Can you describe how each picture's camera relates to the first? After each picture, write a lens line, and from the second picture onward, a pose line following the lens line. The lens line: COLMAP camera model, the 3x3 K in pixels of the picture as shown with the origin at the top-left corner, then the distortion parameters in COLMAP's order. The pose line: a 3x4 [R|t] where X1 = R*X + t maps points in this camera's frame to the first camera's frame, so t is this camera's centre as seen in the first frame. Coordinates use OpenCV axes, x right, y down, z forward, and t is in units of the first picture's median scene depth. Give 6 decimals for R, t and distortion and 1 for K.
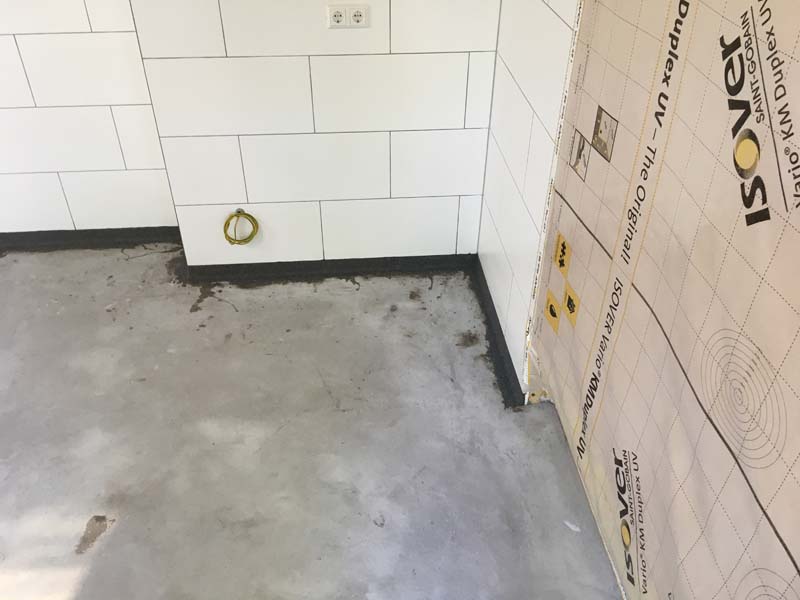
lens RADIAL K [[684.2, 0, 397.1], [0, 684.2, 301.4], [0, 0, 1]] dist [0.062230, -0.078493]
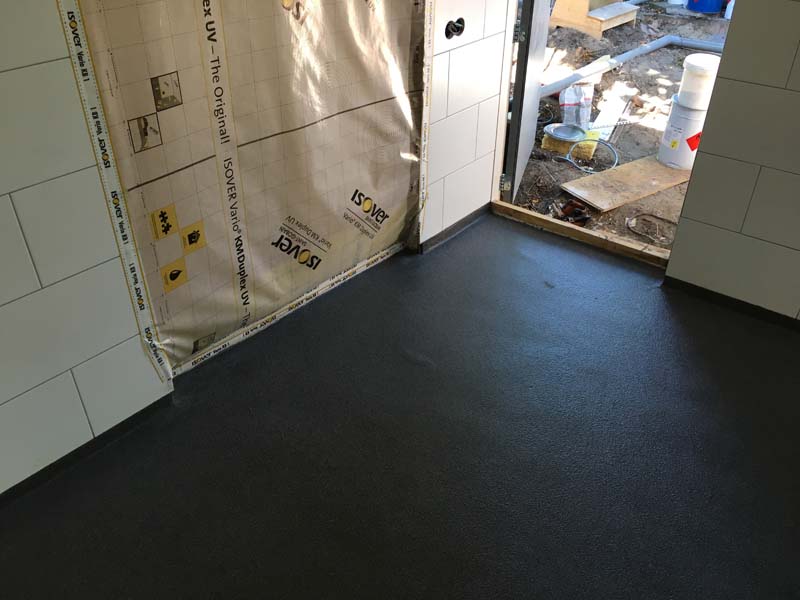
lens RADIAL K [[673.1, 0, 400.0], [0, 673.1, 300.0], [0, 0, 1]] dist [0.071810, -0.080765]
pose [[-0.708986, -0.399142, 0.581399, -0.749036], [0.413507, 0.432542, 0.801199, -0.752210], [-0.571271, 0.808452, -0.141618, 1.019862]]
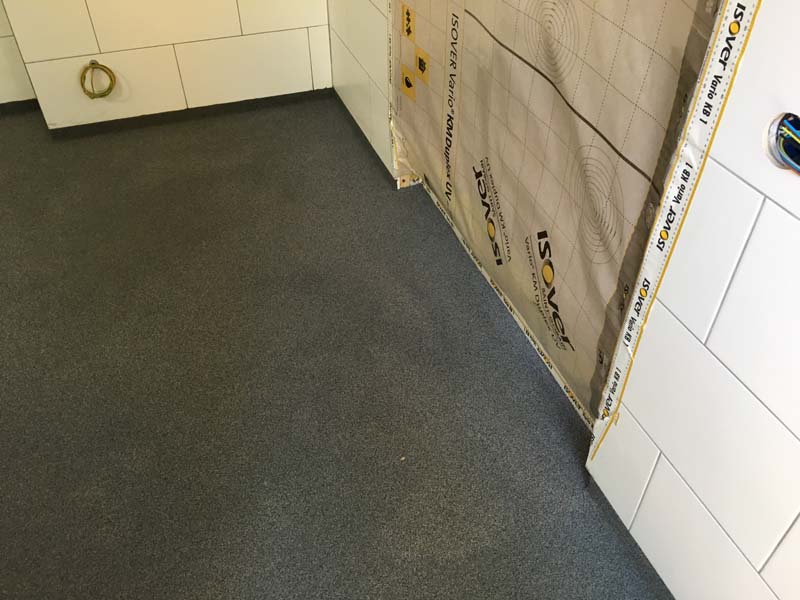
lens RADIAL K [[689.4, 0, 400.0], [0, 689.4, 300.0], [0, 0, 1]] dist [0.066310, -0.079396]
pose [[0.965916, -0.176561, 0.189296, -0.075050], [0.159672, 0.981973, 0.101158, 0.264077], [-0.203744, -0.067485, 0.976695, -0.168899]]
